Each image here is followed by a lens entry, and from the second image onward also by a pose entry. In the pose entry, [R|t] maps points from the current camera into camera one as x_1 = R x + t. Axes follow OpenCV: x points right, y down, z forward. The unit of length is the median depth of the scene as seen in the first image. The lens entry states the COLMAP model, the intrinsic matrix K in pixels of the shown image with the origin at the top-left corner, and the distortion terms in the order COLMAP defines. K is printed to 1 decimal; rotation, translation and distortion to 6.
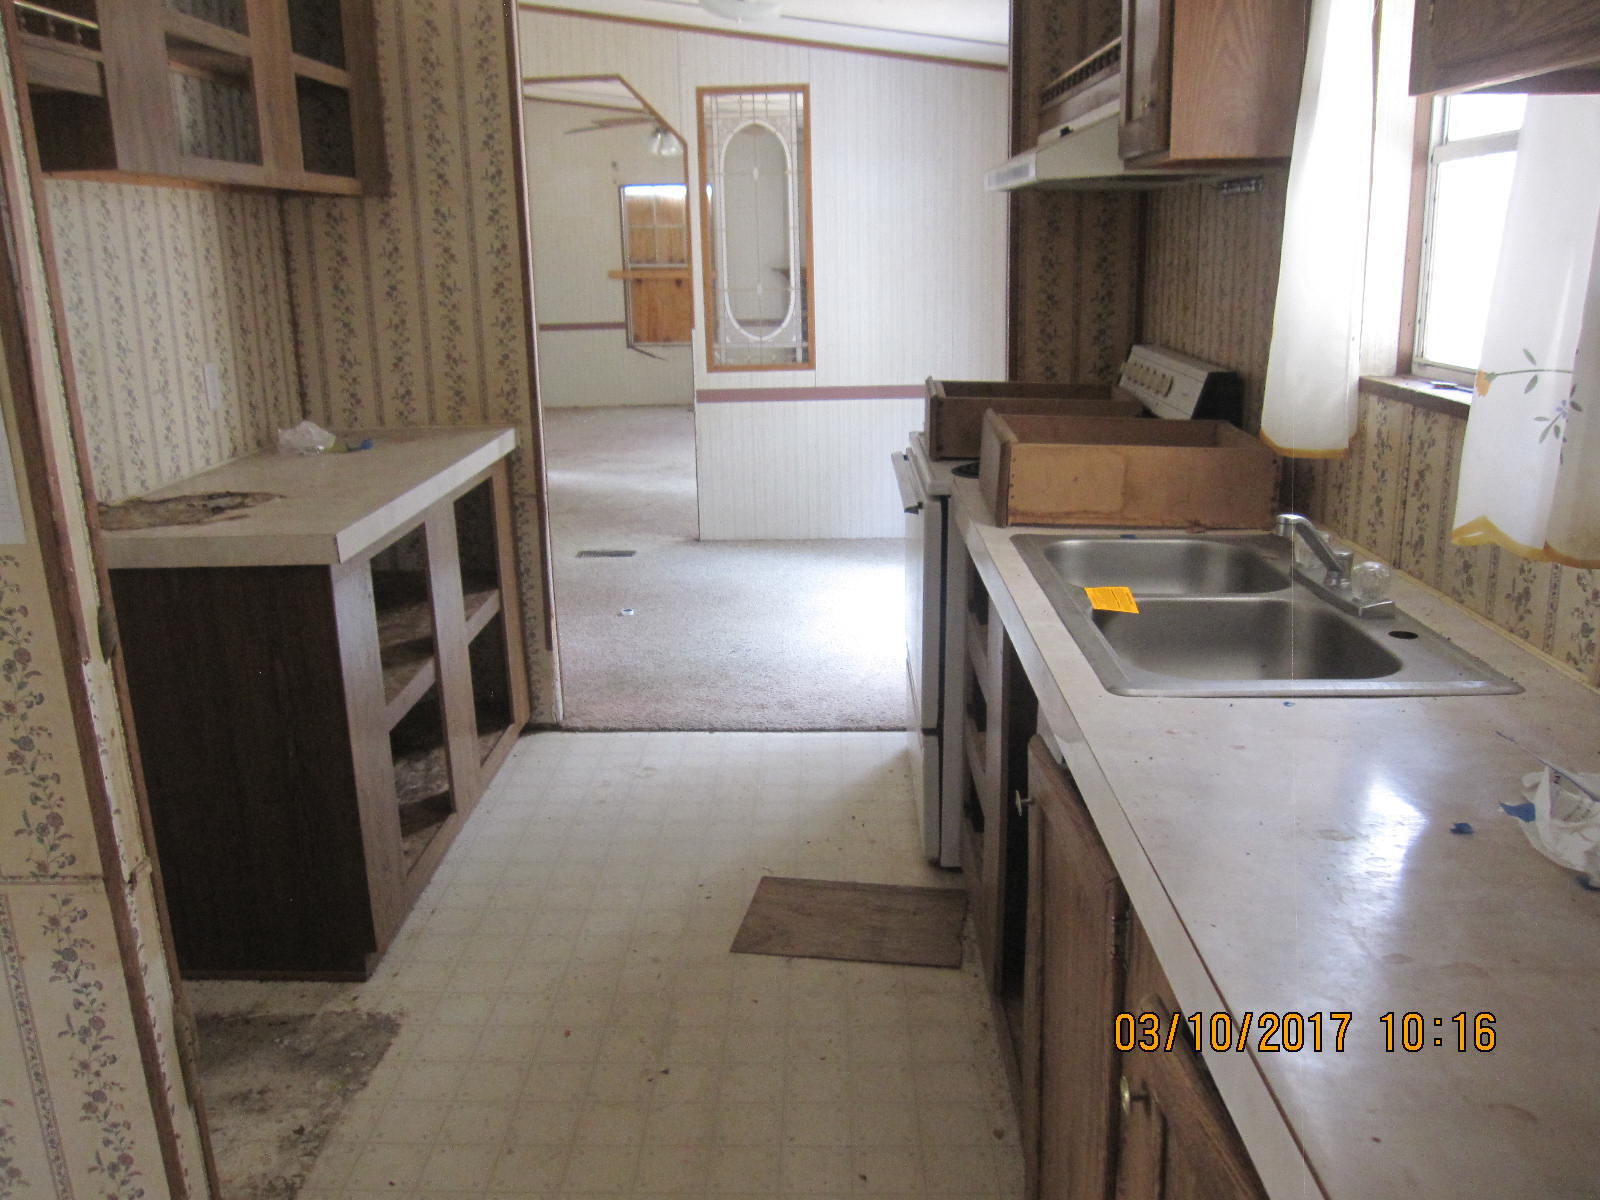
lens RADIAL K [[1337.5, 0, 799.5], [0, 1337.5, 596.0], [0, 0, 1]] dist [-0.041180, 0.006159]
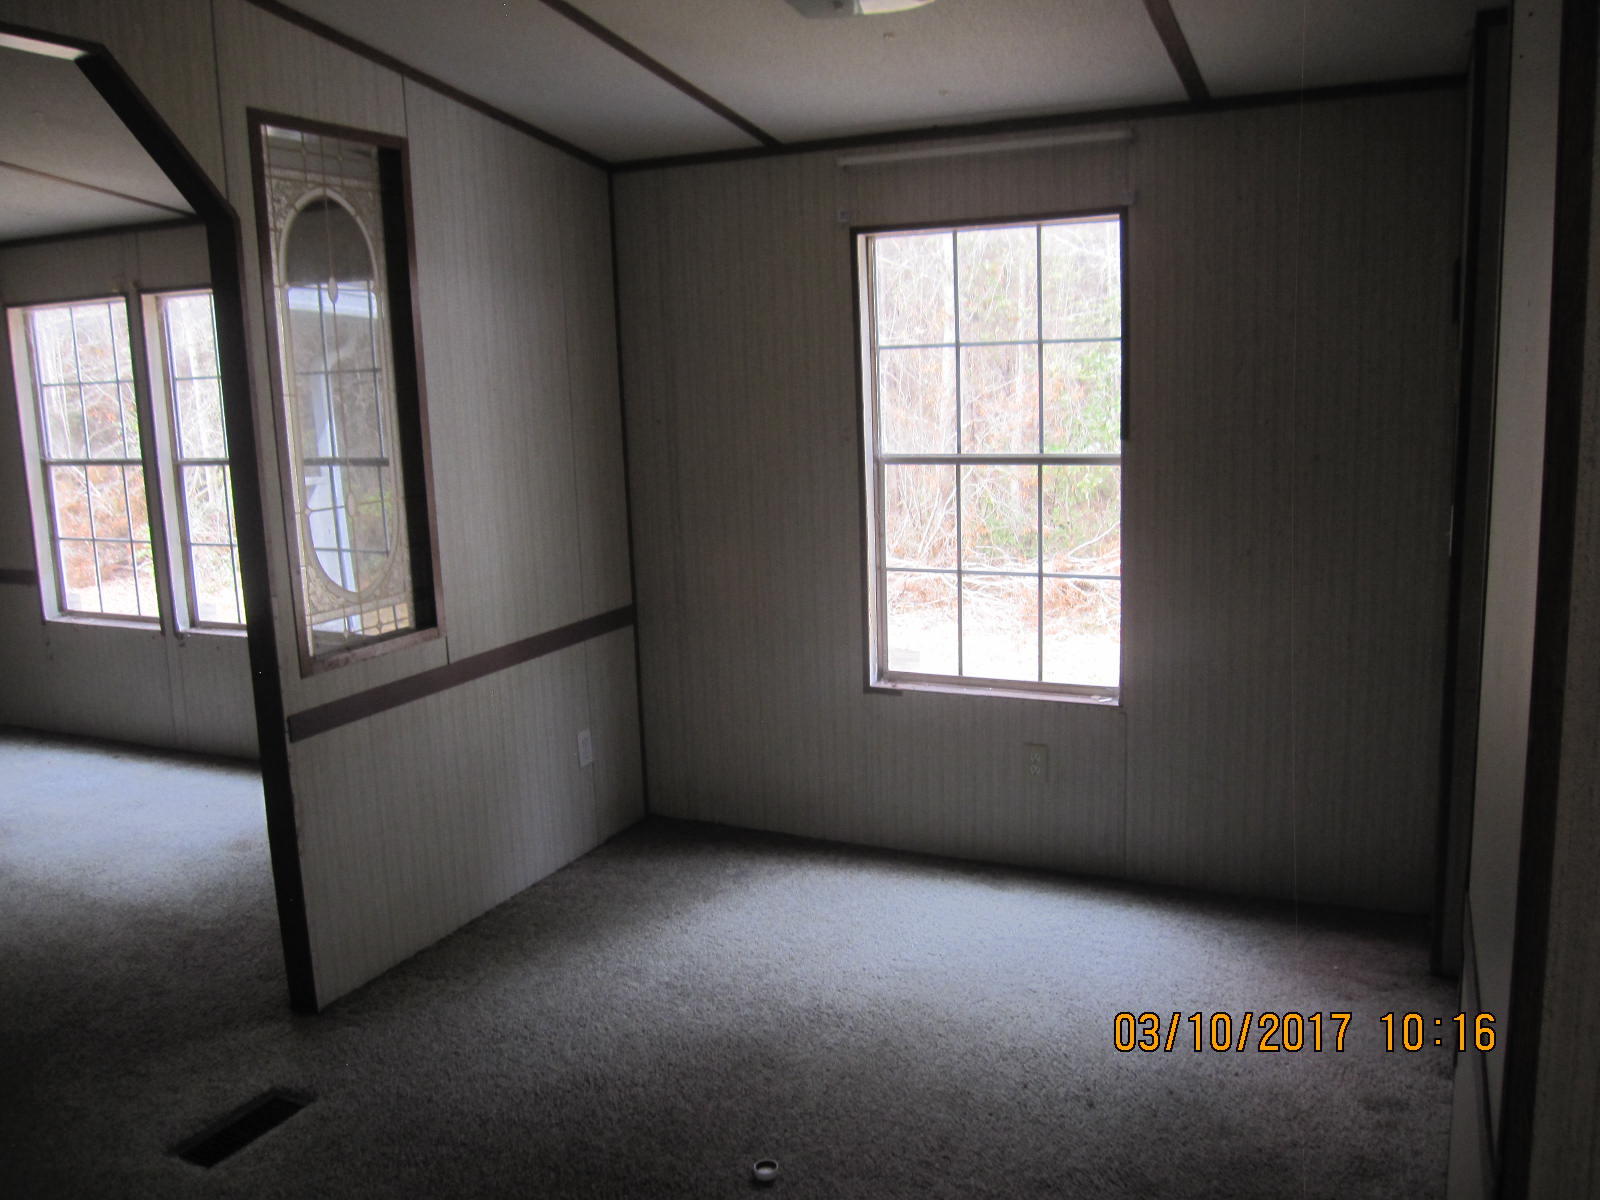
lens RADIAL K [[1337.5, 0, 805.7], [0, 1337.5, 602.0], [0, 0, 1]] dist [-0.041180, 0.006159]
pose [[0.394091, -0.145072, 0.907550, -0.244520], [0.259058, 0.964959, 0.041757, -0.092711], [-0.881805, 0.218652, 0.417864, 0.347463]]
